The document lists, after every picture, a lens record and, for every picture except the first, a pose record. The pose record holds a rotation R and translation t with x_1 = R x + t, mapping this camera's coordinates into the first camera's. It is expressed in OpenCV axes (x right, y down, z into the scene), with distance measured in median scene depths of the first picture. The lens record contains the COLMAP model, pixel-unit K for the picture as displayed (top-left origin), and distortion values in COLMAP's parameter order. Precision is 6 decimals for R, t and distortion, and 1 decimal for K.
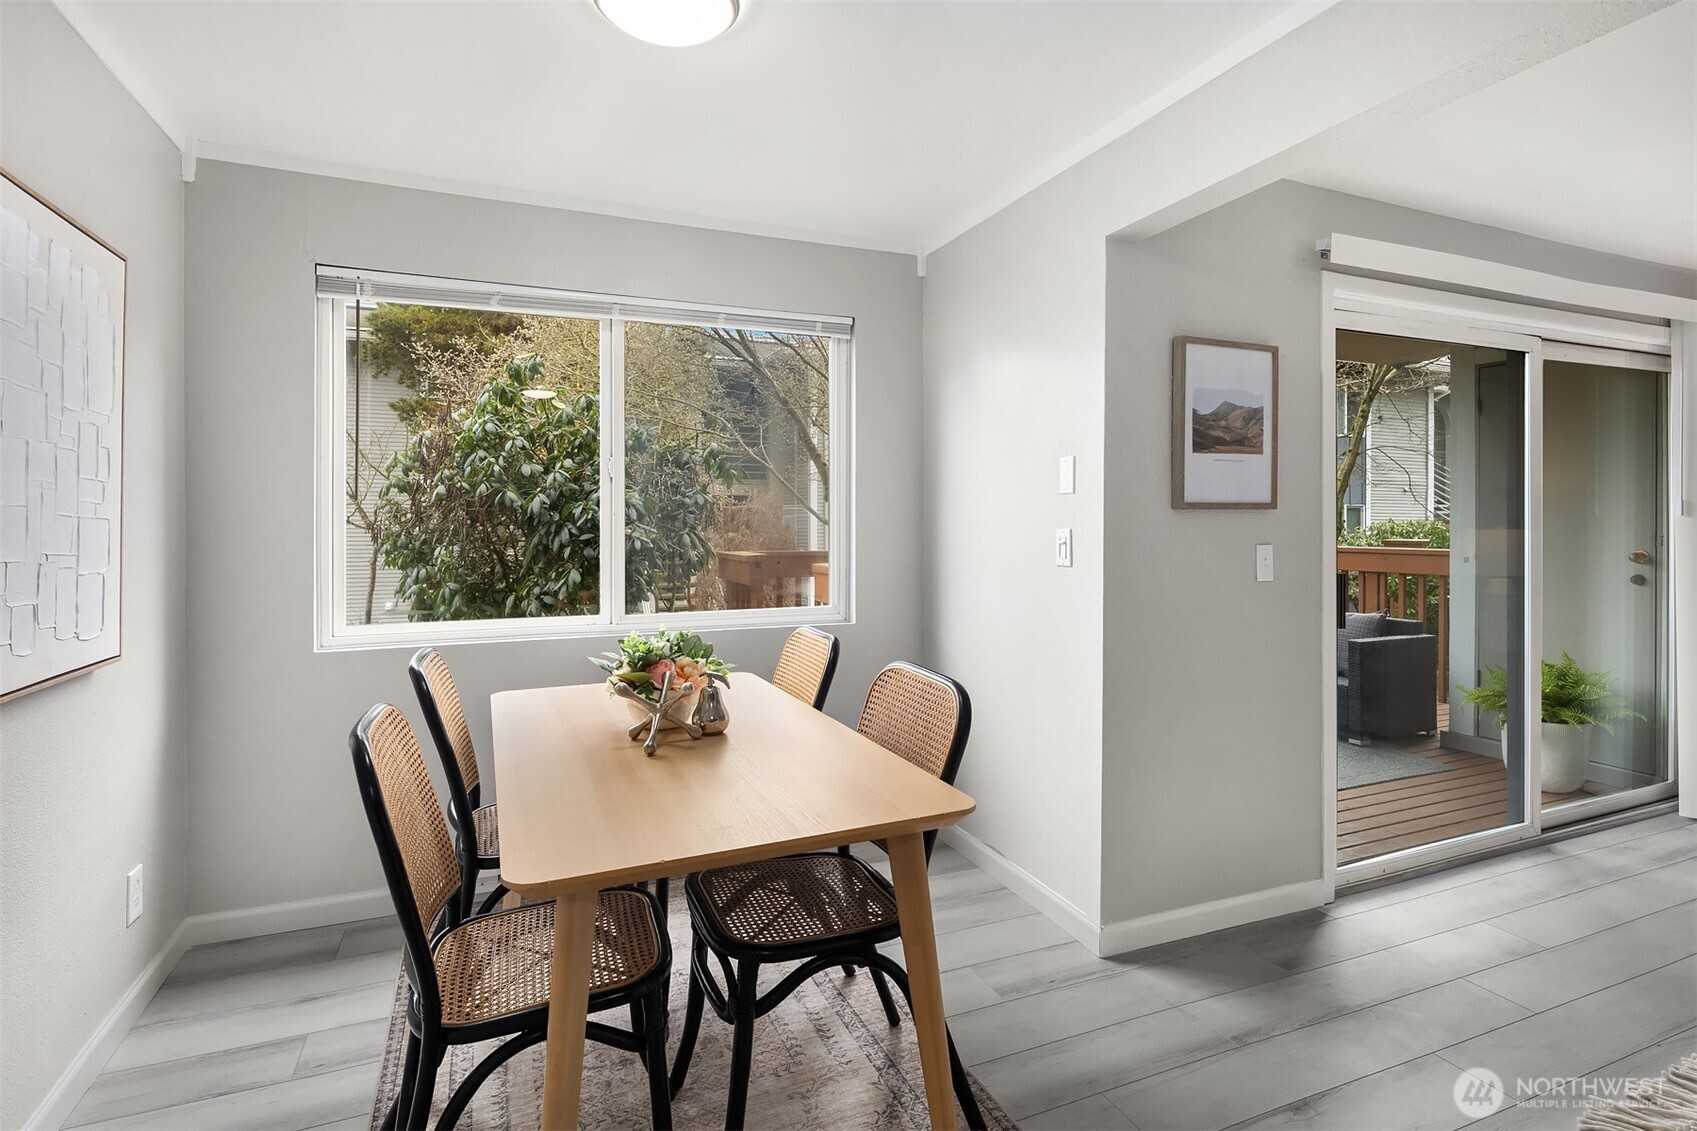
lens RADIAL K [[830.6, 0, 858.7], [0, 830.6, 515.7], [0, 0, 1]] dist [0.004822, -0.002759]
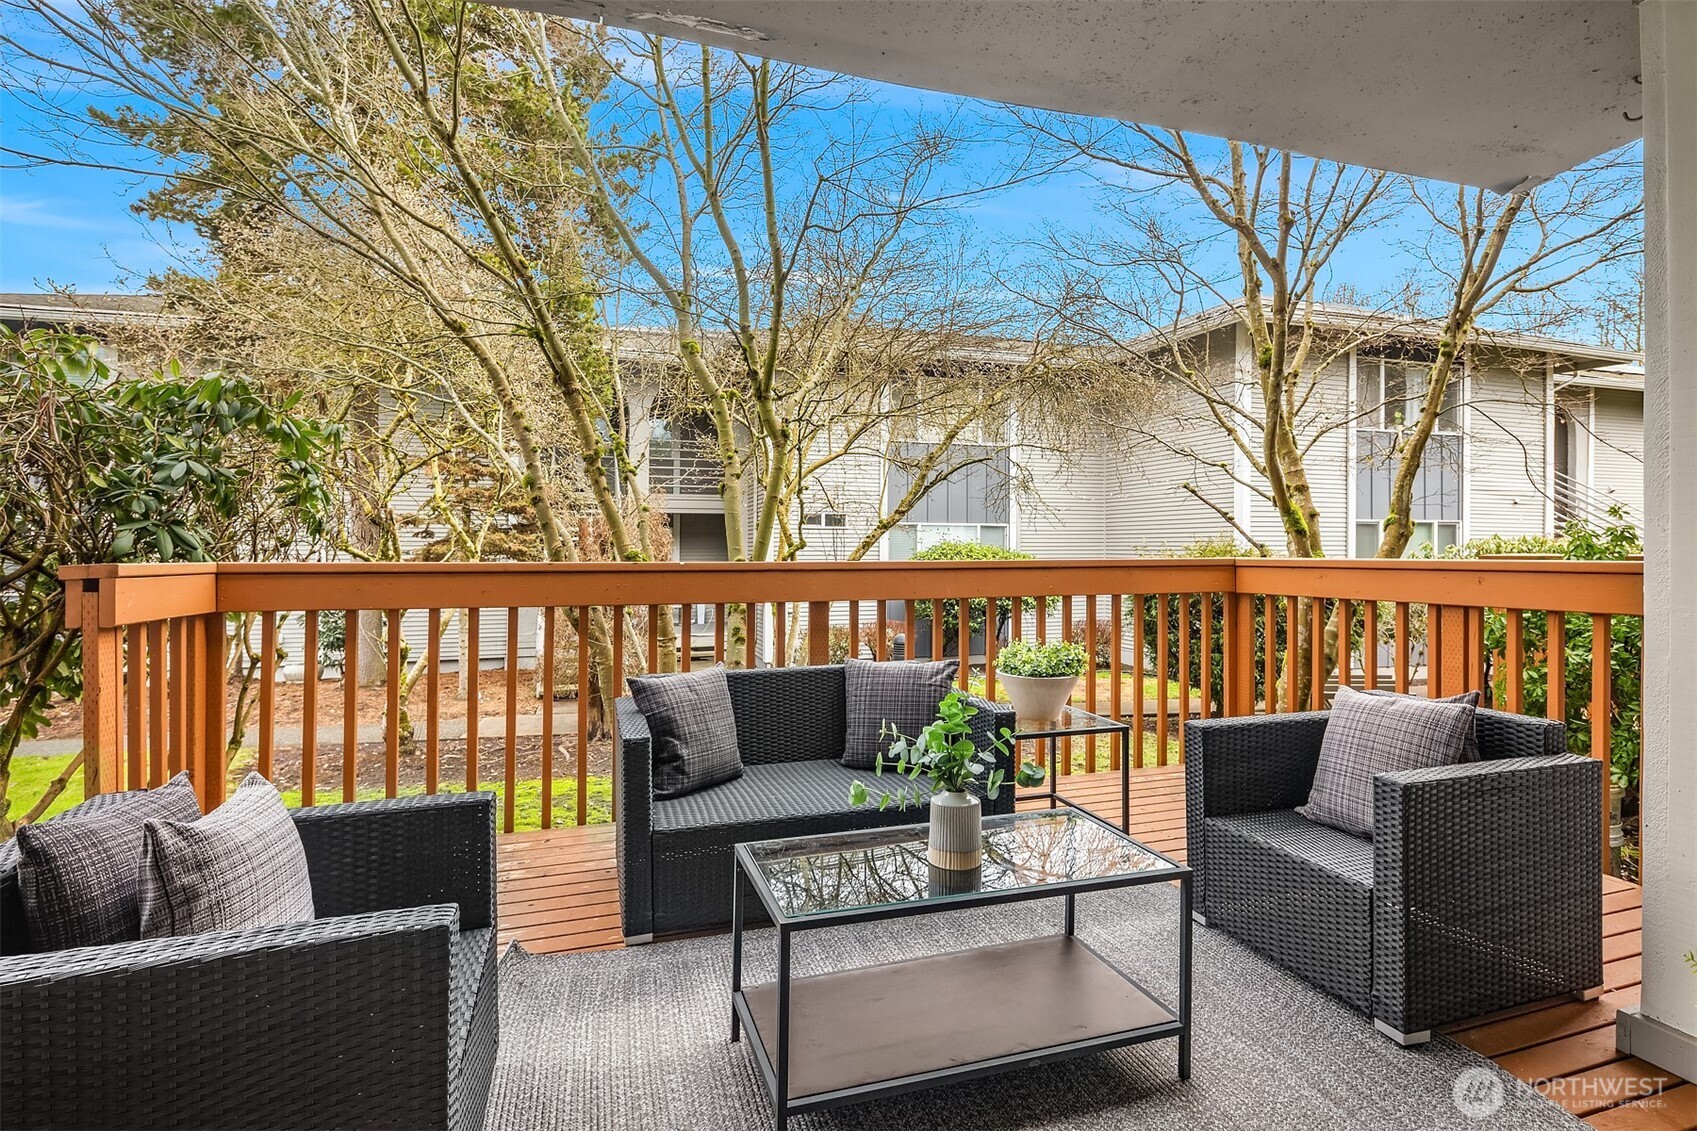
lens RADIAL K [[830.6, 0, 856.2], [0, 830.6, 549.4], [0, 0, 1]] dist [0.004822, -0.002759]
pose [[0.996011, -0.005870, -0.089034, 0.551662], [0.005944, 0.999982, 0.000559, 0.057064], [0.089029, -0.001086, 0.996028, 0.844791]]
